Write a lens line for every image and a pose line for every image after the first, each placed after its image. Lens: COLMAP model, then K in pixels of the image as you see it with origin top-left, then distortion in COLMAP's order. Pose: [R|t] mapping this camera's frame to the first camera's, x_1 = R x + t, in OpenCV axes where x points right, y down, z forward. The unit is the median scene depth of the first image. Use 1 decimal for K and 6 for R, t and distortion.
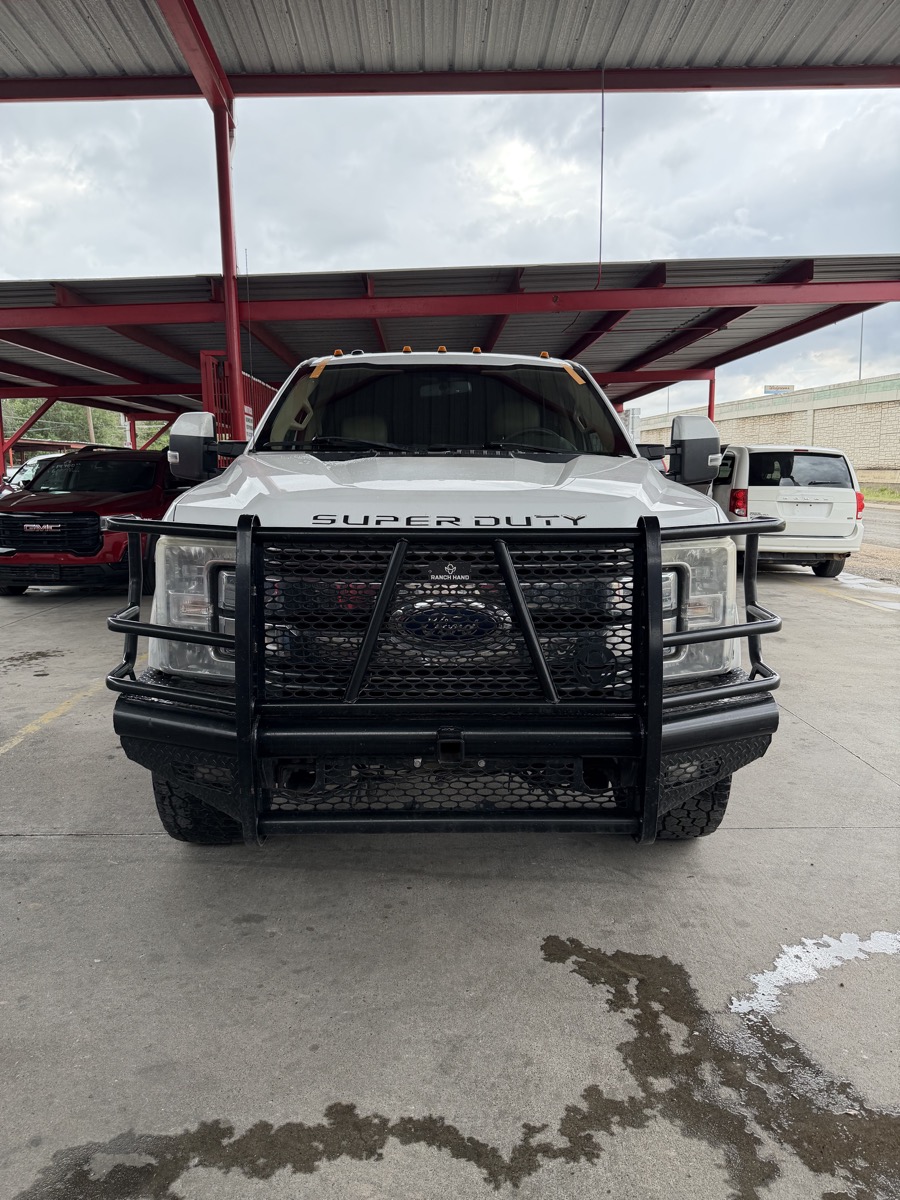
lens RADIAL K [[849.4, 0, 450.0], [0, 849.4, 600.0], [0, 0, 1]] dist [0.063487, -0.096867]
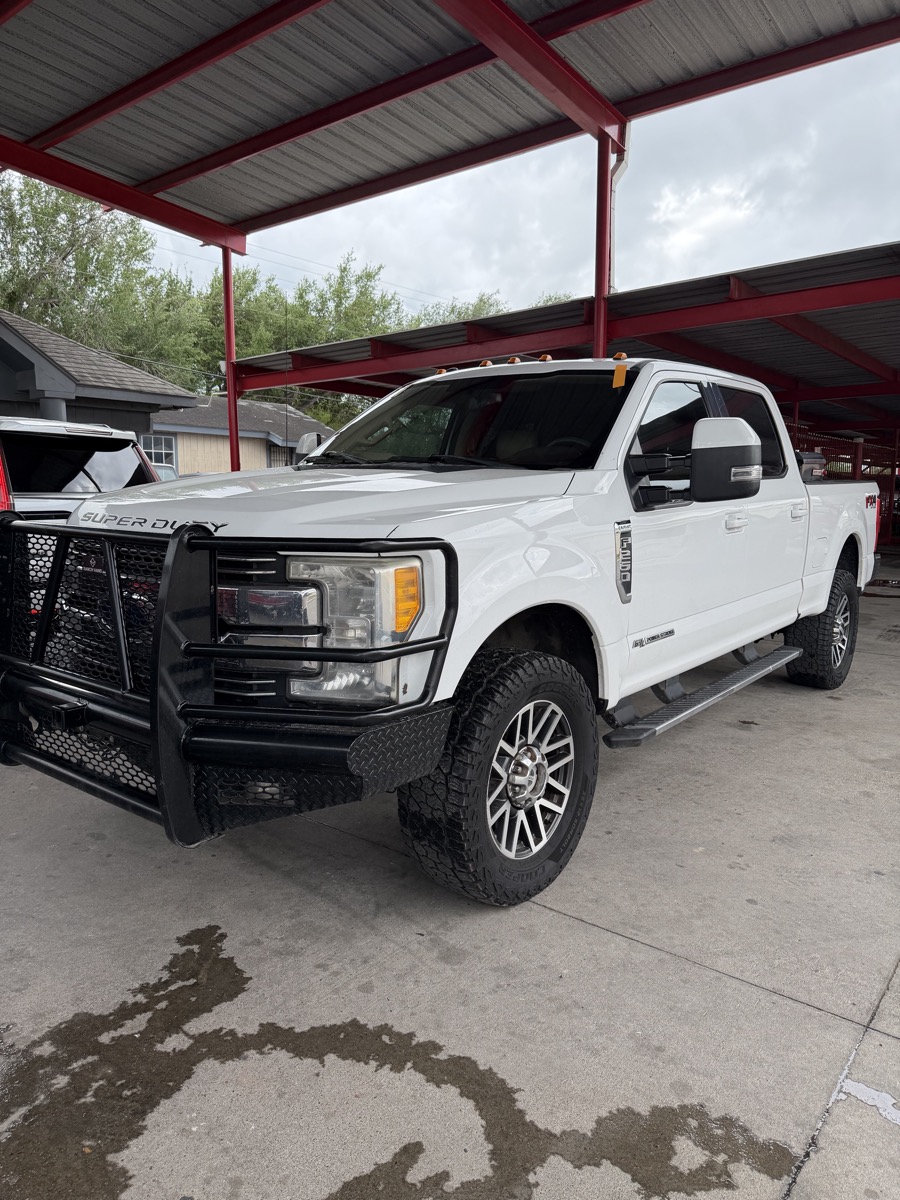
lens RADIAL K [[853.0, 0, 450.0], [0, 853.0, 600.0], [0, 0, 1]] dist [-0.001854, -0.010831]
pose [[0.766698, 0.092769, -0.635271, 0.898613], [-0.103042, 0.994458, 0.020861, -0.049917], [0.633685, 0.049465, 0.772008, 0.336867]]
